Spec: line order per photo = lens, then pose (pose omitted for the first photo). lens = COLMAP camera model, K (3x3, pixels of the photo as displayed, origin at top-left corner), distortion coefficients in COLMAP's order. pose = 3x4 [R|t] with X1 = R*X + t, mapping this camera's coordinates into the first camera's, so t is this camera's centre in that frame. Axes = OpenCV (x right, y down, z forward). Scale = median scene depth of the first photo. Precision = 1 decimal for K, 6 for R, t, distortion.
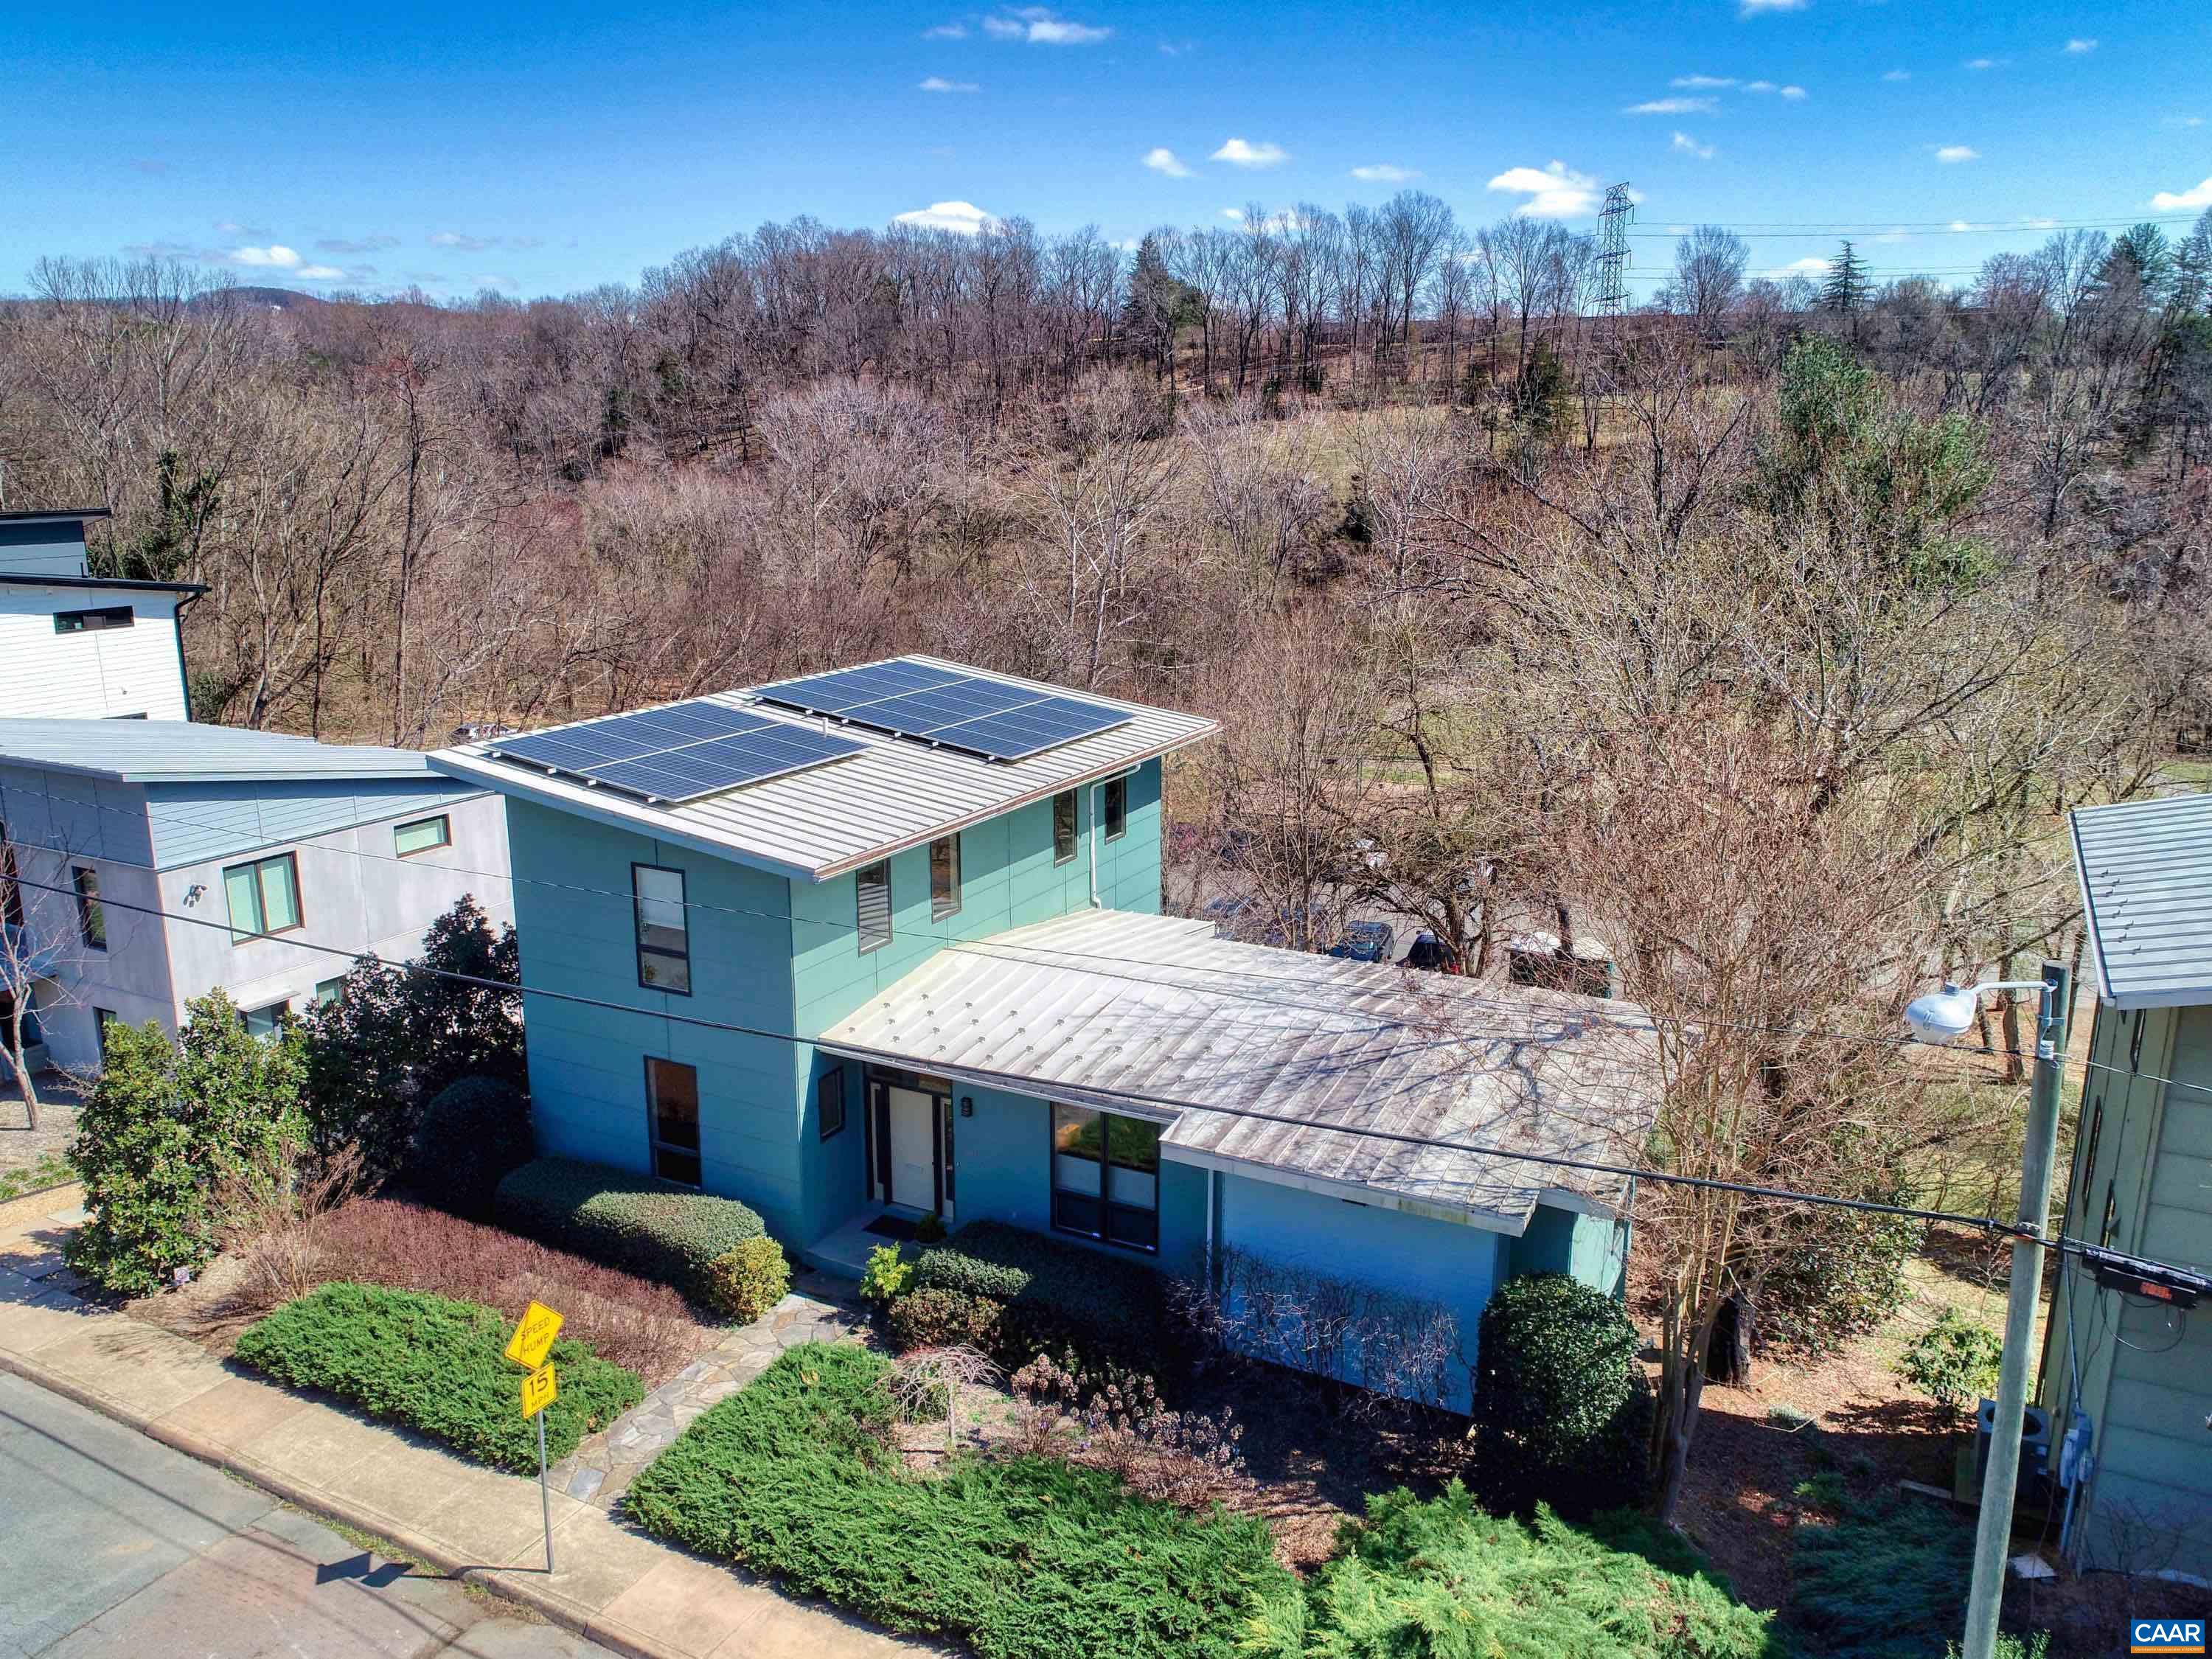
lens RADIAL K [[1622.4, 0, 1106.0], [0, 1622.4, 829.5], [0, 0, 1]] dist [-0.003708, -0.002178]
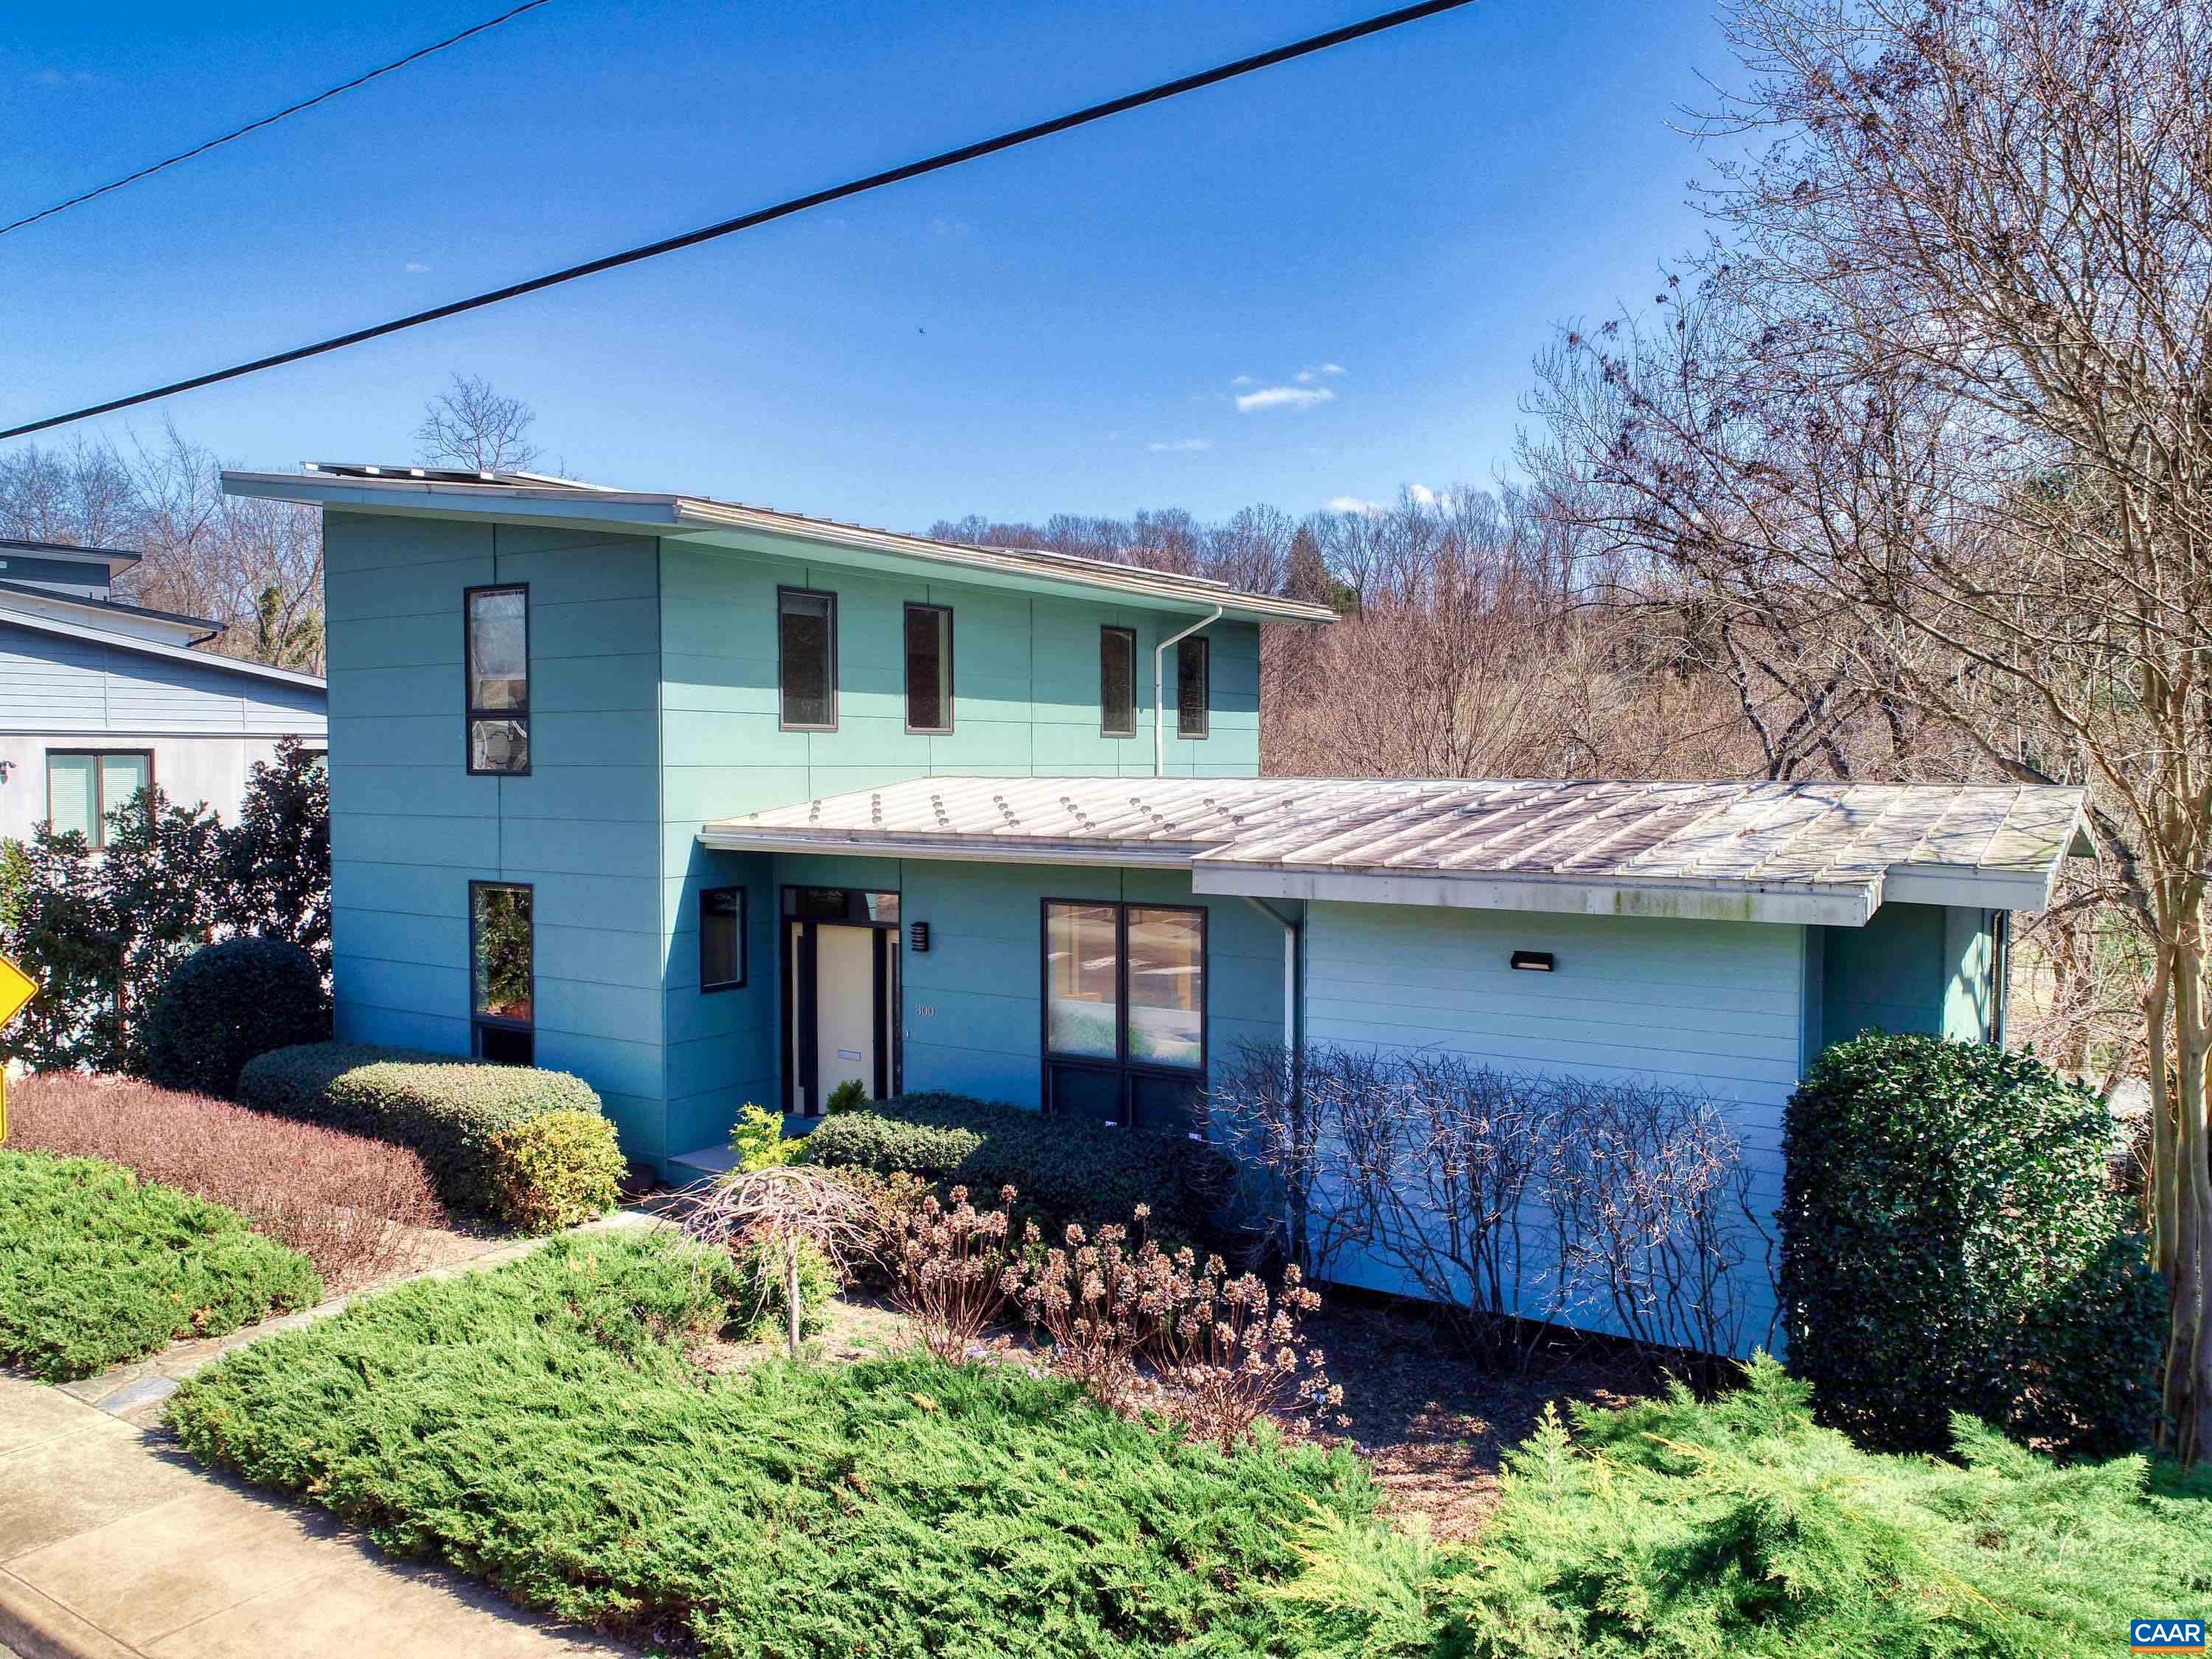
lens RADIAL K [[1622.4, 0, 1106.0], [0, 1622.4, 829.5], [0, 0, 1]] dist [-0.003708, -0.002178]
pose [[0.994979, -0.002281, -0.100056, 0.066366], [-0.017156, 0.981055, -0.192968, 0.315563], [0.098600, 0.193715, 0.976090, 0.452704]]
